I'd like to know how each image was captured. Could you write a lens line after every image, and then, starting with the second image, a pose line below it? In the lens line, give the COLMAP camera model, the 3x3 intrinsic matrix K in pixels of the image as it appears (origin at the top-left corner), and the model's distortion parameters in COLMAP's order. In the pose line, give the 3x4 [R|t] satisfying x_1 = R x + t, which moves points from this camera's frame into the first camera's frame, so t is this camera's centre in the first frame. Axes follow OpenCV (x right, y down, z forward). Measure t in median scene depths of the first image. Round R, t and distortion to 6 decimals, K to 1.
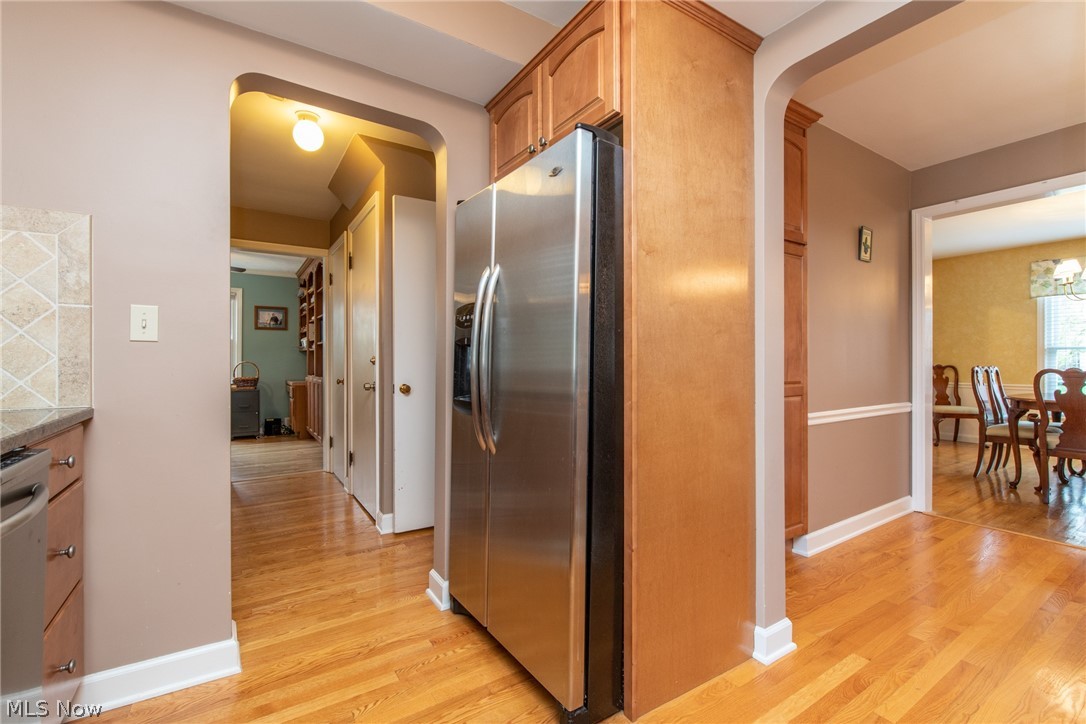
lens RADIAL K [[474.6, 0, 544.2], [0, 474.6, 356.0], [0, 0, 1]] dist [0.000696, 0.000495]
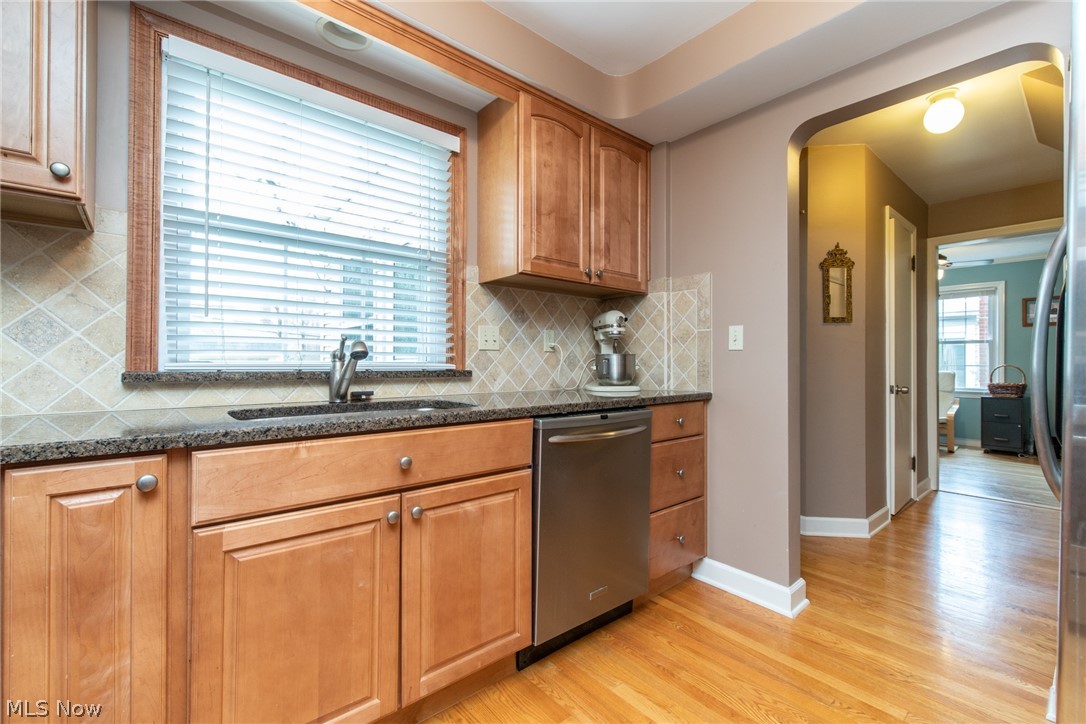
lens RADIAL K [[474.6, 0, 544.2], [0, 474.6, 356.0], [0, 0, 1]] dist [0.000696, 0.000495]
pose [[0.134890, -0.010058, -0.990810, 0.527378], [0.005114, 0.999942, -0.009455, -0.003241], [0.990847, -0.003791, 0.134934, 0.216359]]
